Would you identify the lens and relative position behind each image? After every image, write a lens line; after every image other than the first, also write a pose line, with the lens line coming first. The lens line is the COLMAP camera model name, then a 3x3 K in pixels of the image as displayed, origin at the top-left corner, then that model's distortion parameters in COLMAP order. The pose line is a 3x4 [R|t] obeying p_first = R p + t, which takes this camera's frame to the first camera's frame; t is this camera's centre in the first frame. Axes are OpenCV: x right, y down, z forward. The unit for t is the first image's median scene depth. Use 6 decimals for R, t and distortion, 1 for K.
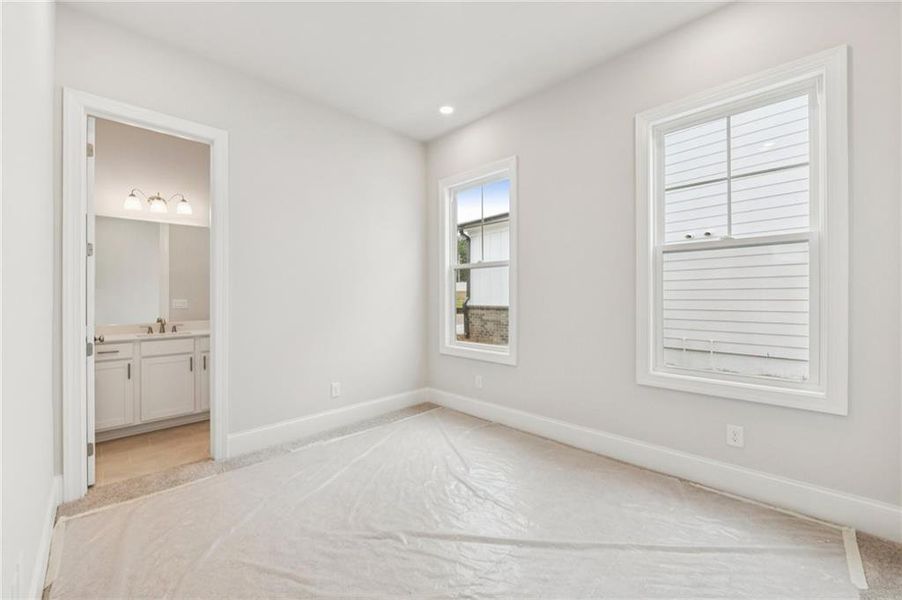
lens RADIAL K [[360.7, 0, 451.0], [0, 360.7, 296.9], [0, 0, 1]] dist [-0.001924, -0.000255]
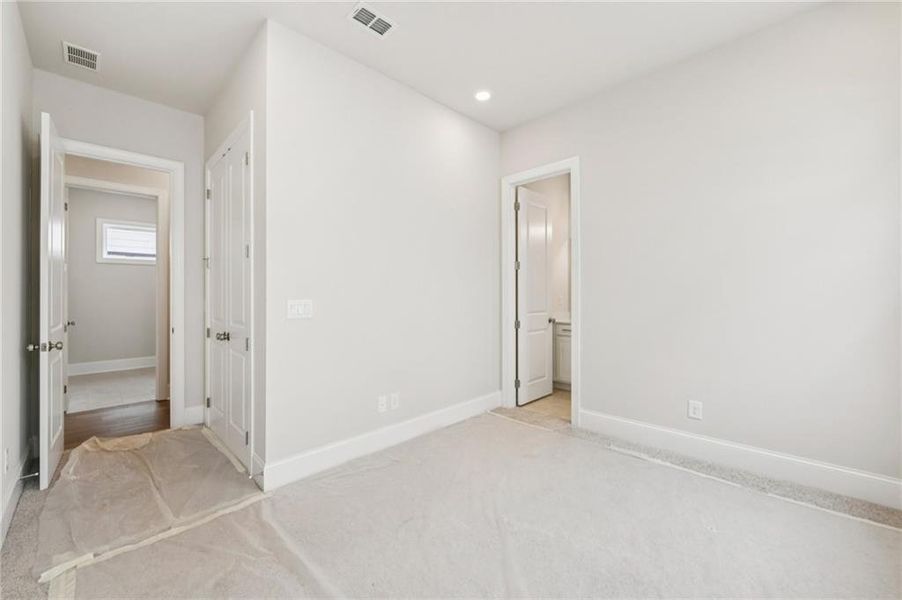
lens RADIAL K [[360.7, 0, 451.0], [0, 360.7, 296.9], [0, 0, 1]] dist [-0.001924, -0.000255]
pose [[-0.001809, -0.000024, -0.999998, 0.589098], [0.001518, 0.999999, -0.000027, 0.012492], [0.999997, -0.001518, -0.001809, 0.585537]]
